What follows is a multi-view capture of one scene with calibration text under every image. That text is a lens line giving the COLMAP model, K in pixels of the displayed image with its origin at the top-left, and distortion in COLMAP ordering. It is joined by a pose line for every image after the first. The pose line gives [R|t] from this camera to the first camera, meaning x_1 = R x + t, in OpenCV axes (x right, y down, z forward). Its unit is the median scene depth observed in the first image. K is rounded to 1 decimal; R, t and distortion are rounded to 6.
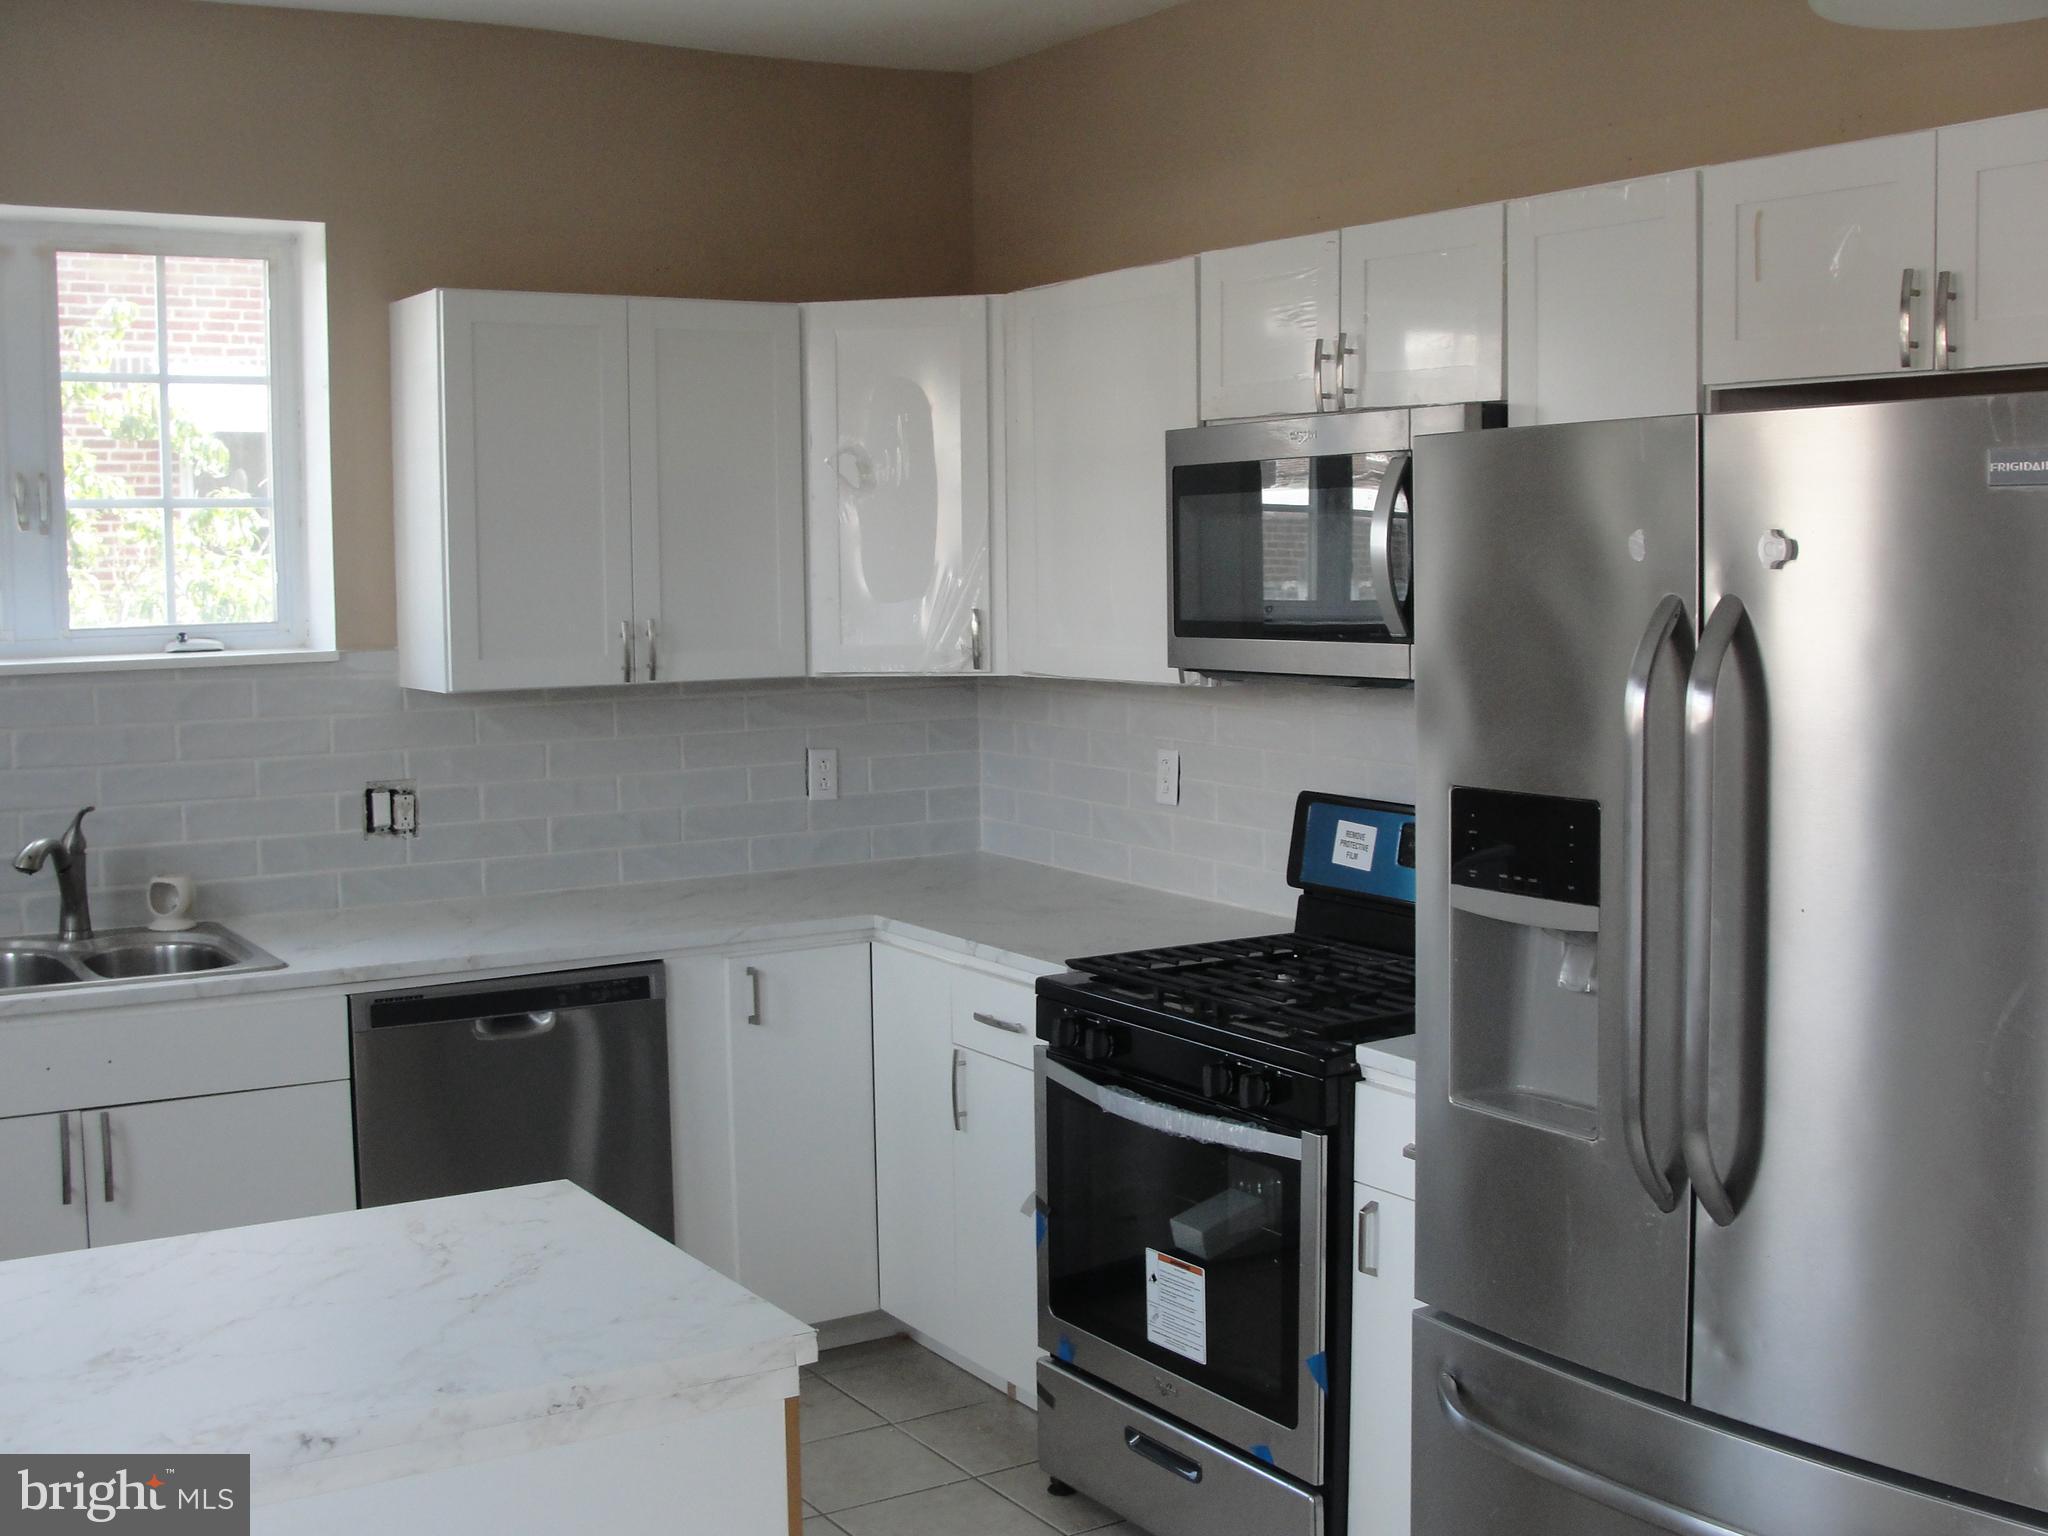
lens RADIAL K [[2374.0, 0, 1036.1], [0, 2374.0, 778.7], [0, 0, 1]] dist [-0.142419, 0.000000]
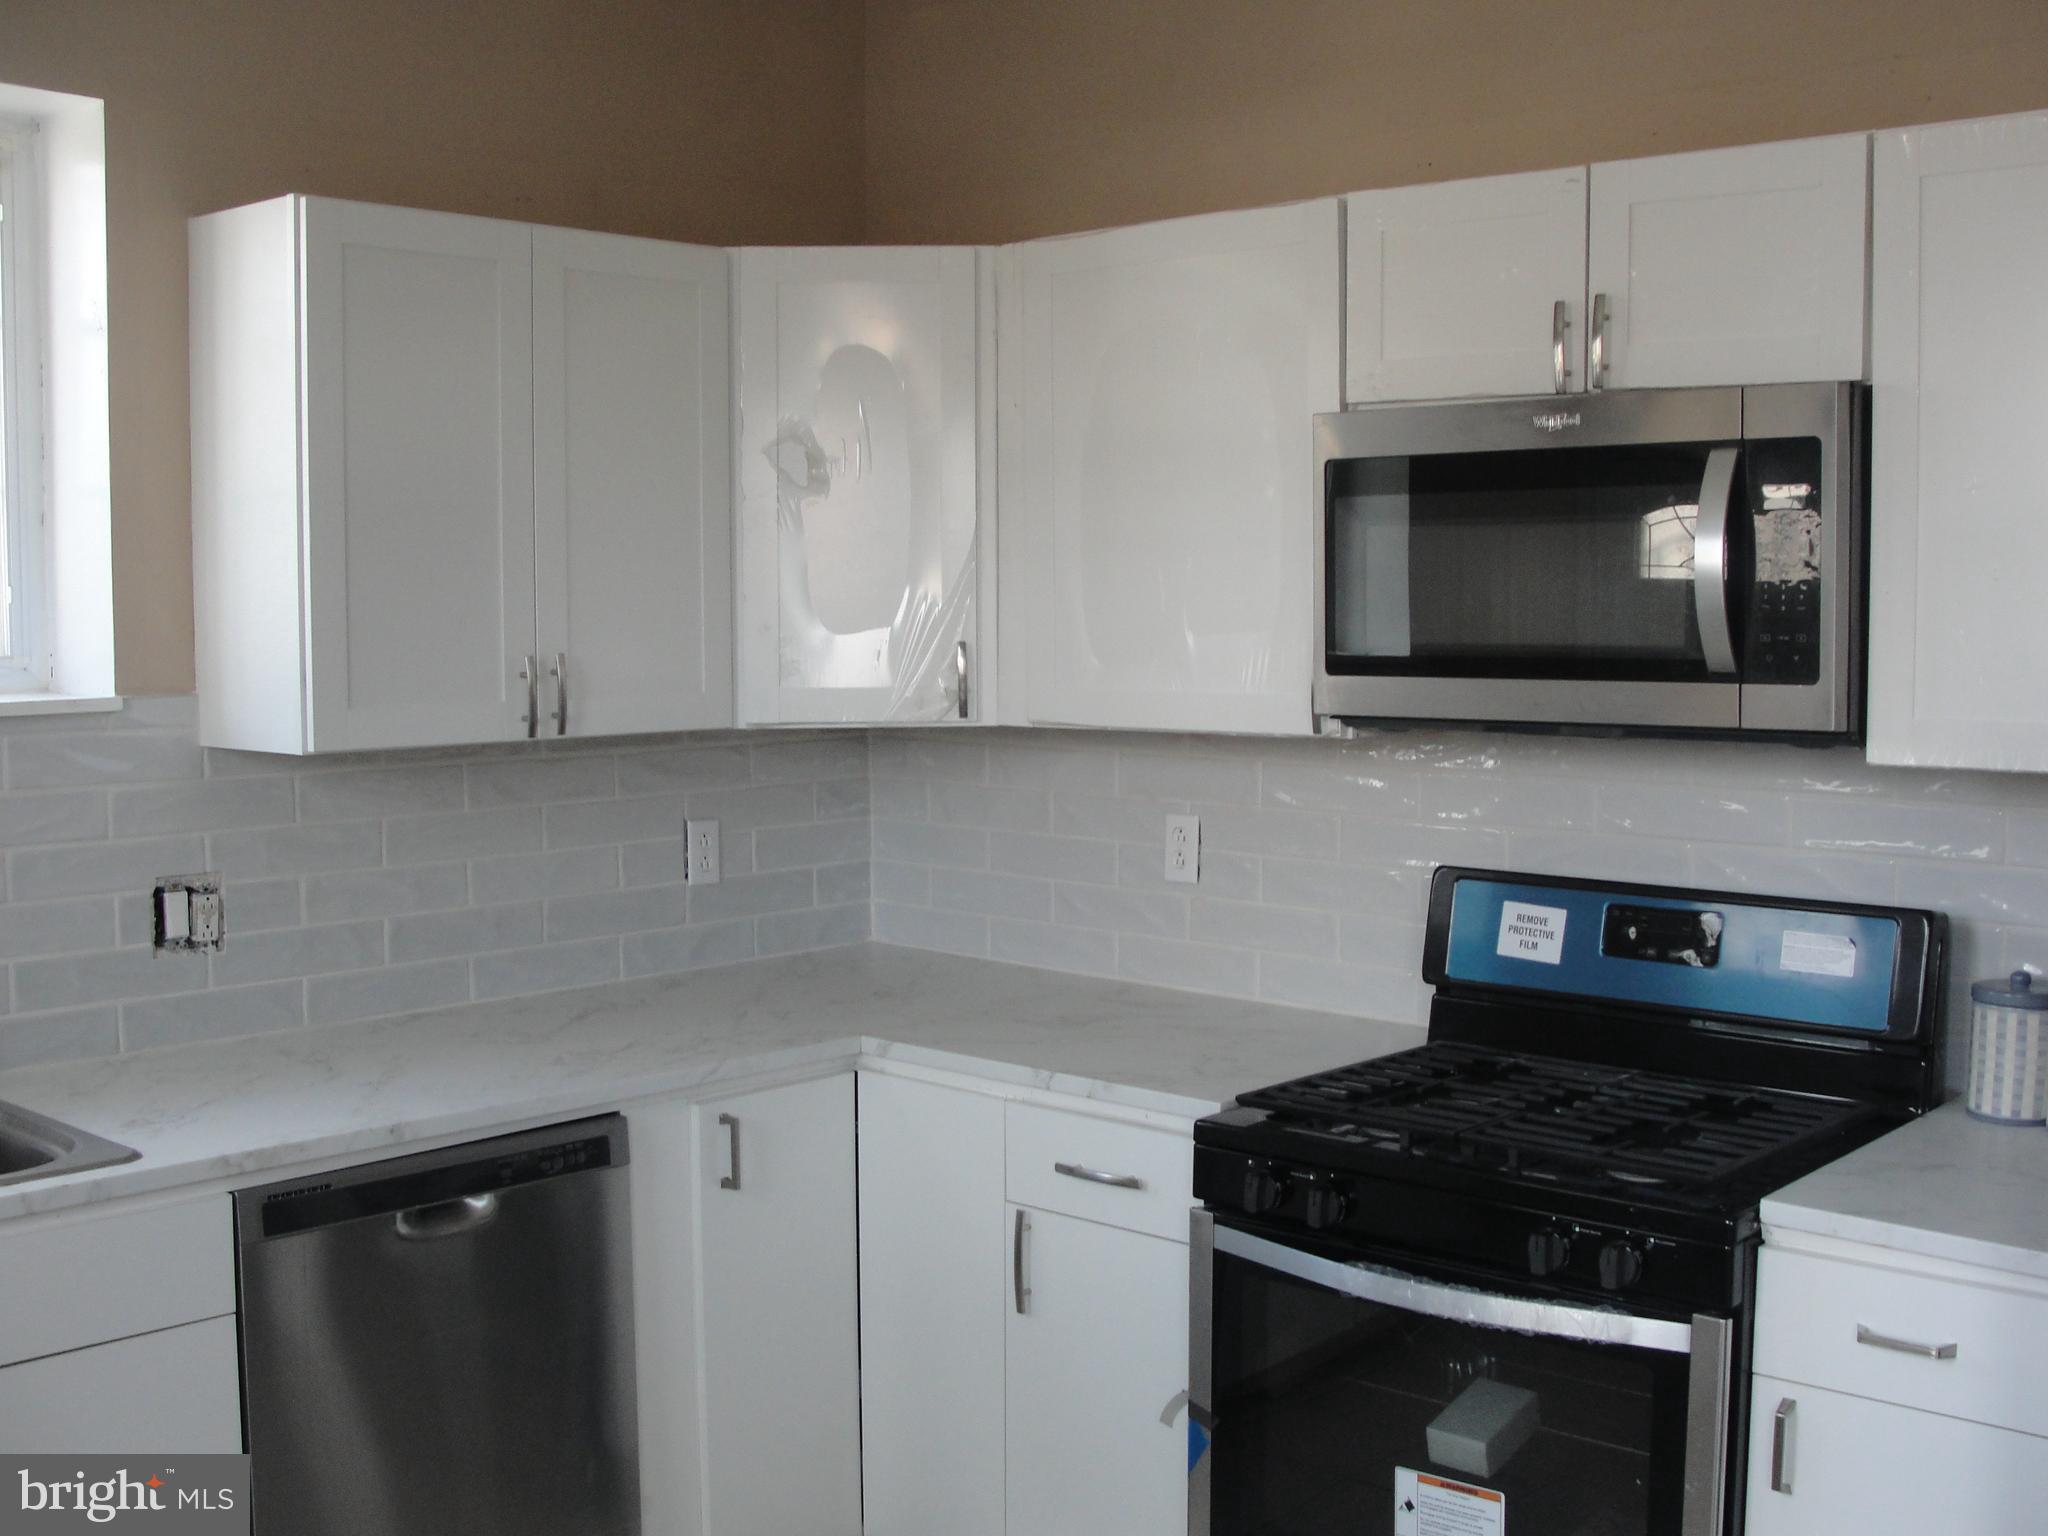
lens RADIAL K [[2374.0, 0, 1058.3], [0, 2374.0, 784.9], [0, 0, 1]] dist [-0.142419, 0.000000]
pose [[0.962164, -0.013228, 0.272149, -0.225463], [0.017718, 0.999744, -0.014044, -0.013029], [-0.271894, 0.018335, 0.962153, 0.248575]]
